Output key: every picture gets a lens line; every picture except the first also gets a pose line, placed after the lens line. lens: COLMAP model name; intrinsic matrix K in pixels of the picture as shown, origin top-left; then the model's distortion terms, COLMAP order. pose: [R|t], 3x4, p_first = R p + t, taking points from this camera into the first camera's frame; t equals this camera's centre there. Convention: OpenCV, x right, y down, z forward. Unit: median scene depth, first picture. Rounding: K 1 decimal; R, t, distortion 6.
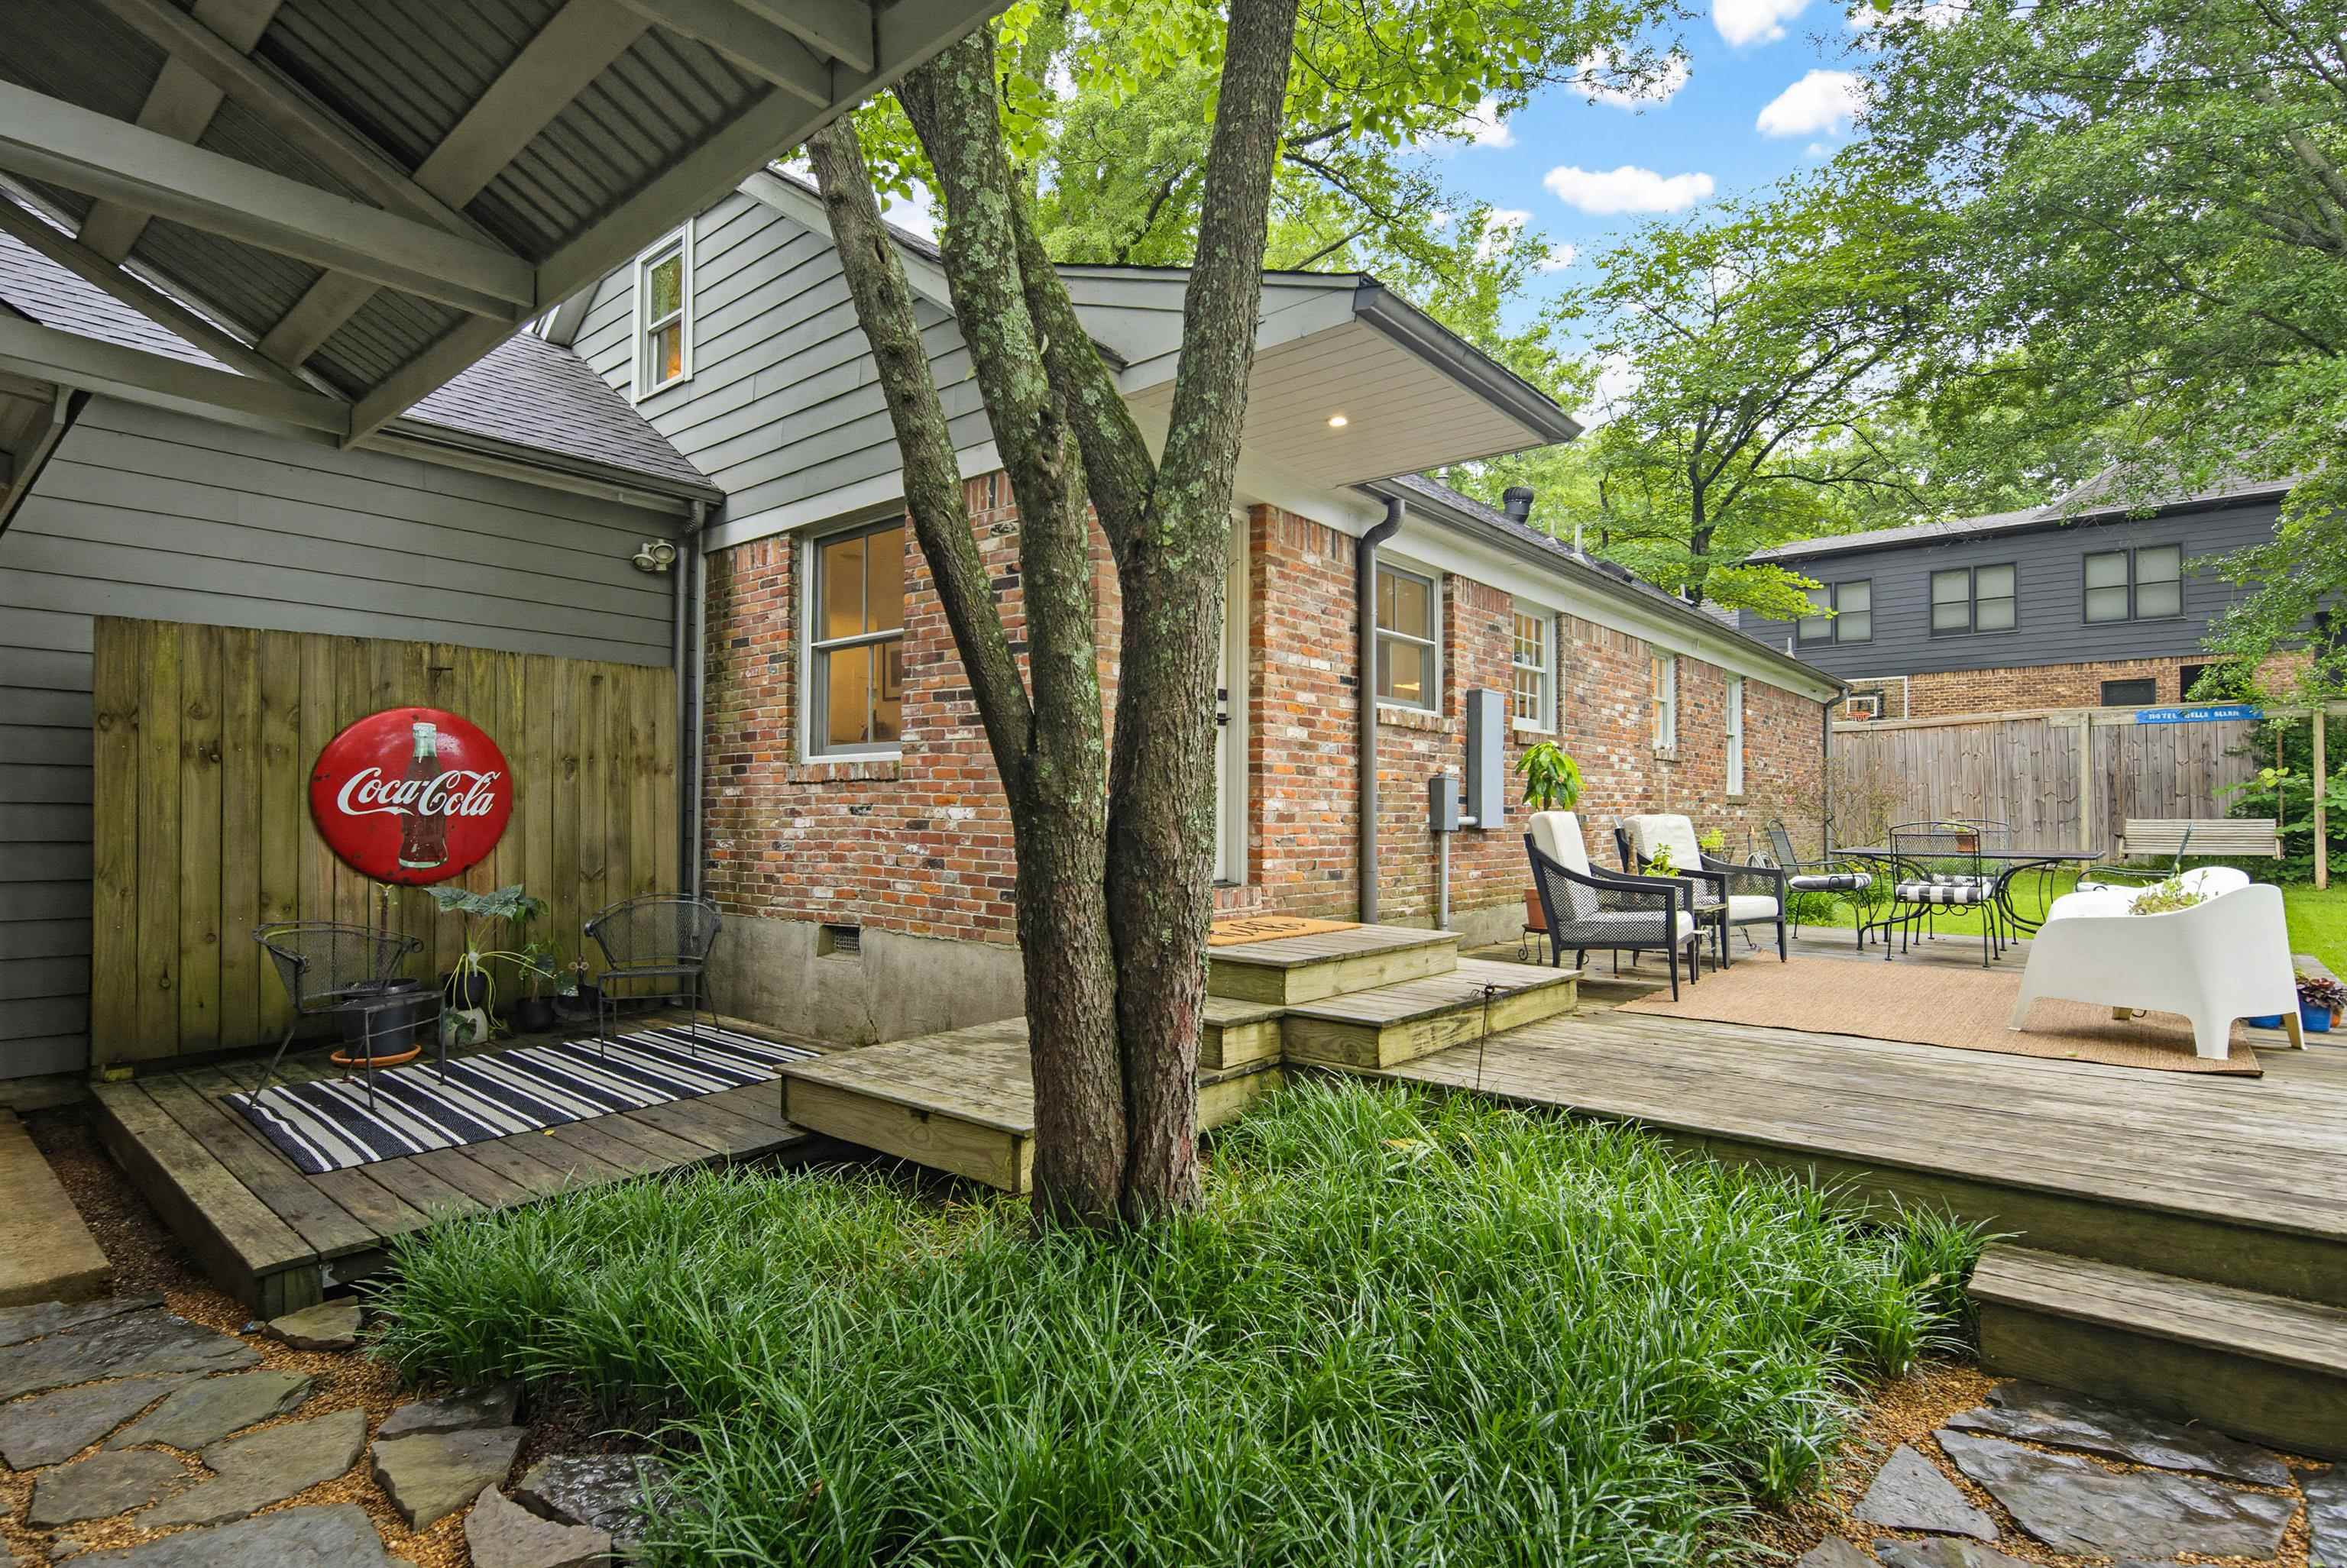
lens RADIAL K [[1172.0, 0, 1214.0], [0, 1172.0, 833.4], [0, 0, 1]] dist [0.002833, -0.001870]
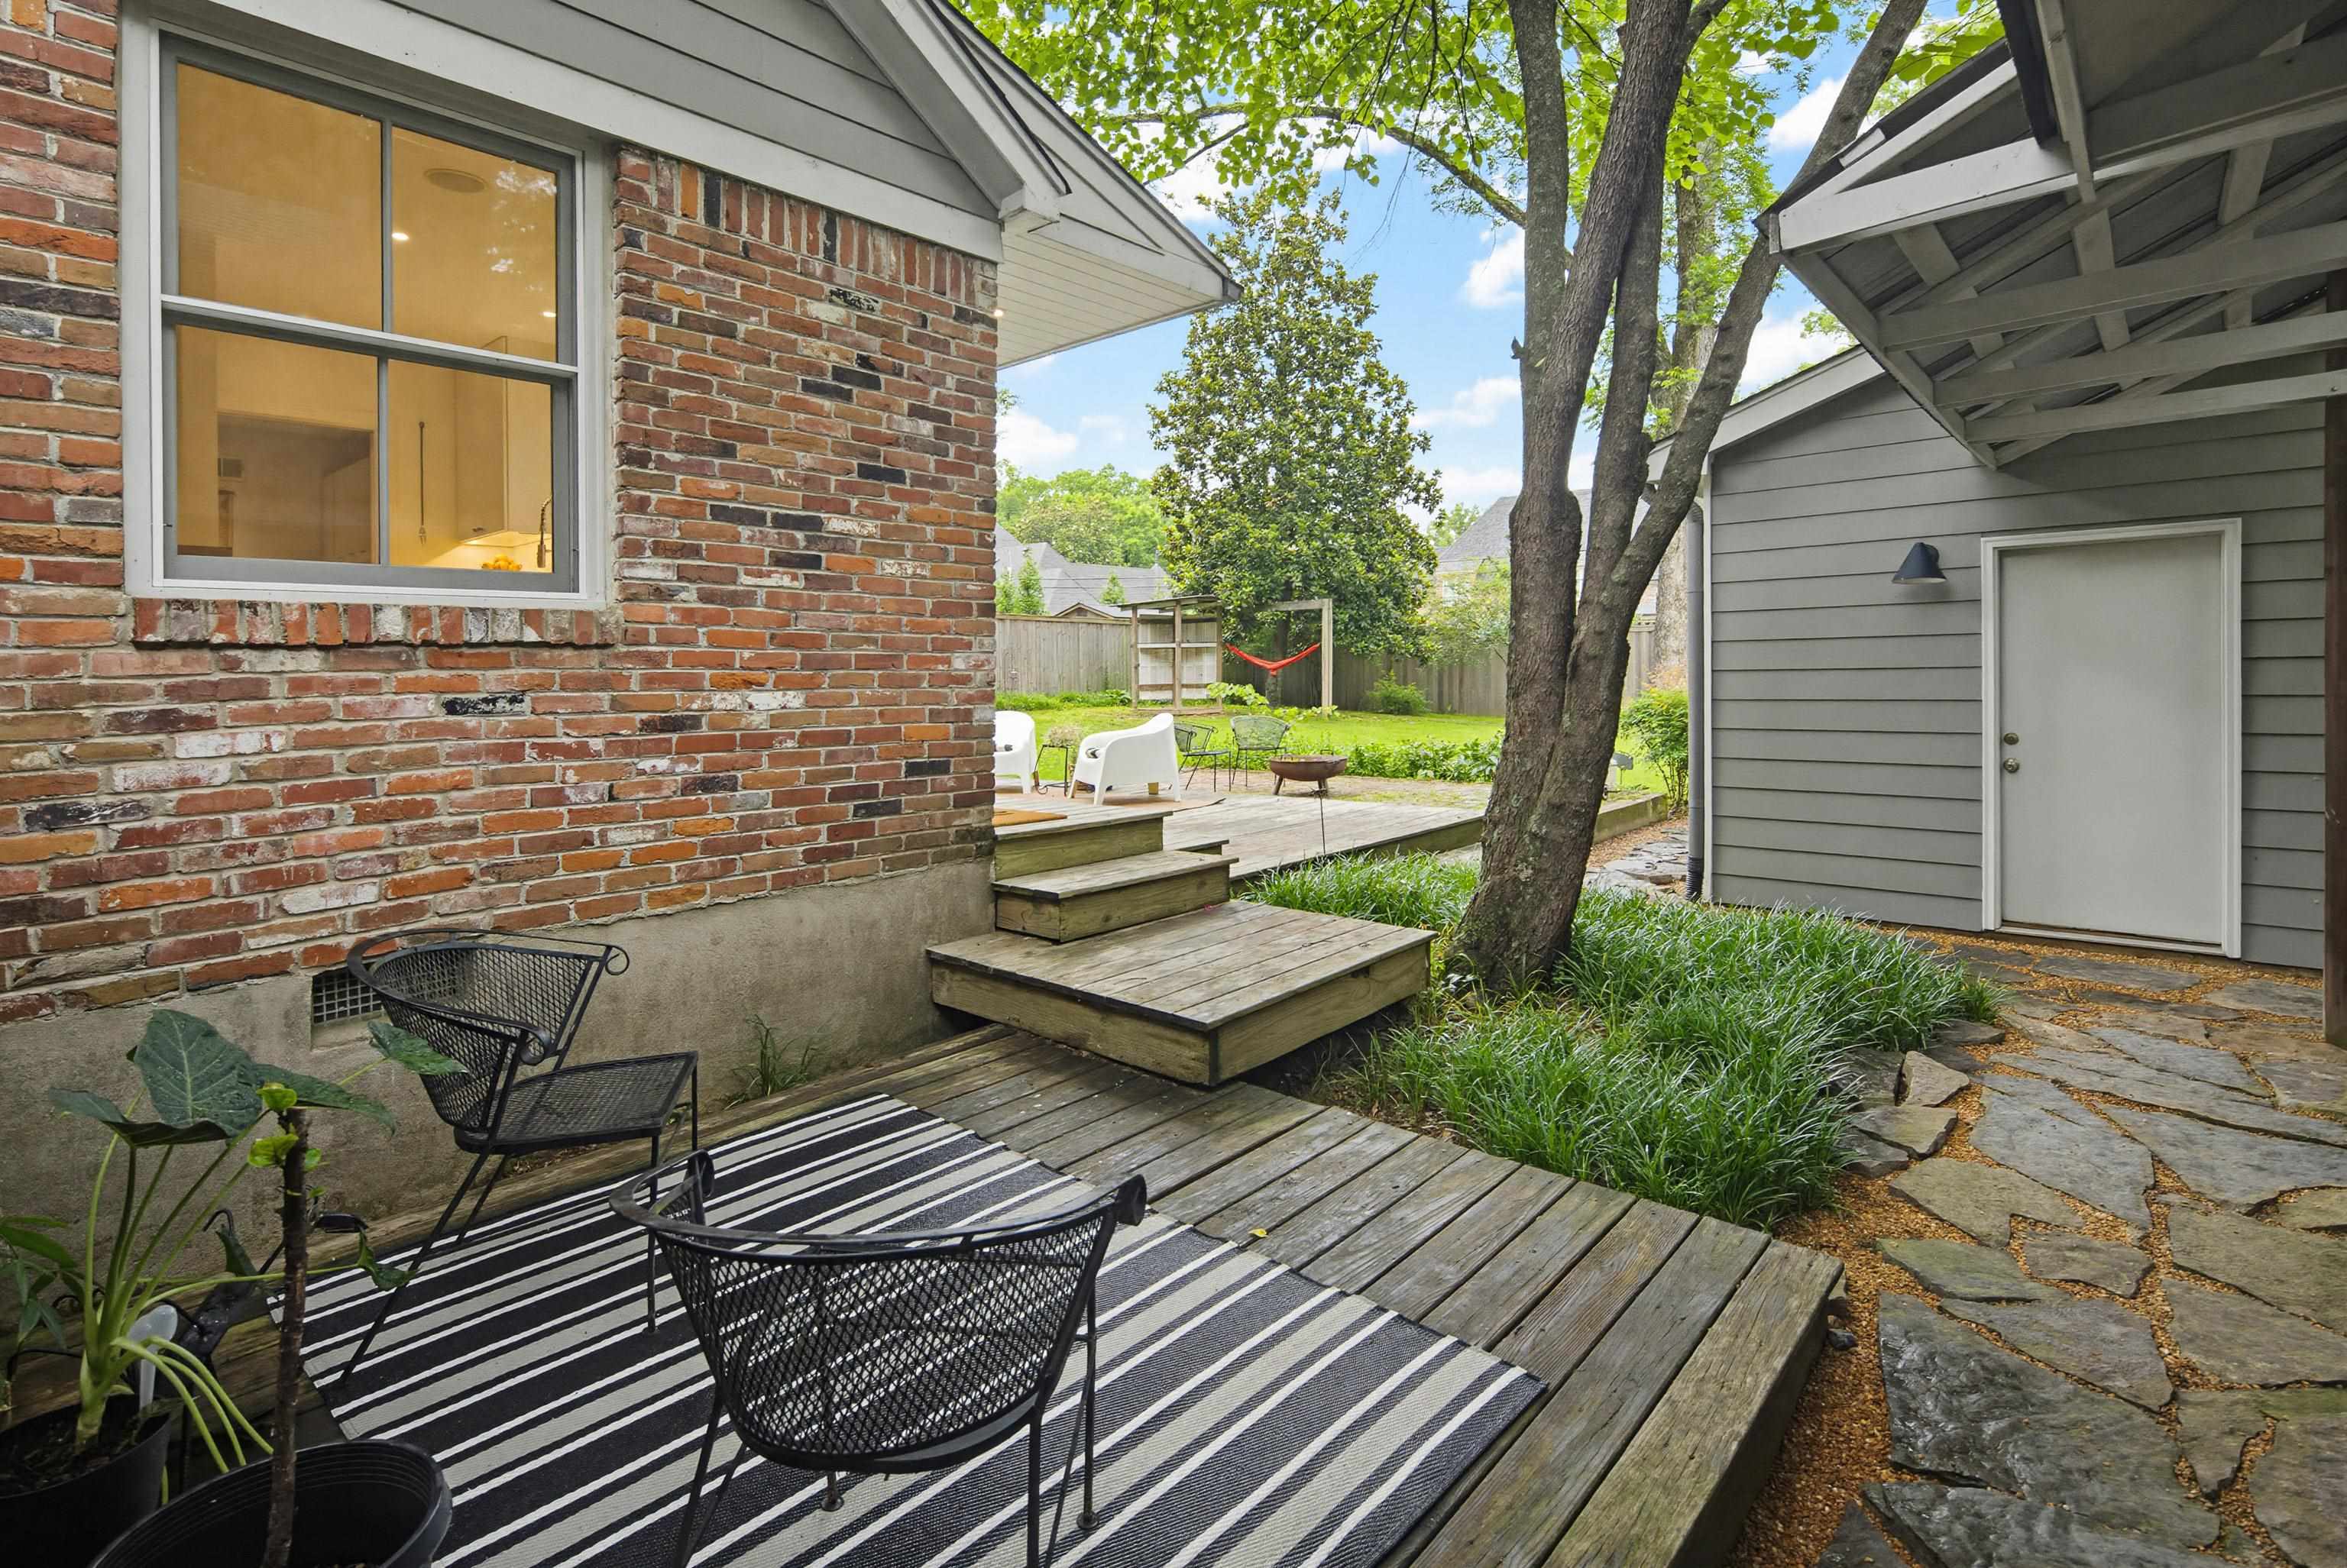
lens RADIAL K [[1108.1, 0, 1179.0], [0, 1108.1, 752.7], [0, 0, 1]] dist [0.001950, -0.000167]
pose [[0.034901, -0.077864, 0.996353, -0.759877], [0.035394, 0.996431, 0.076630, -0.025188], [-0.998764, 0.032591, 0.037532, 0.687451]]
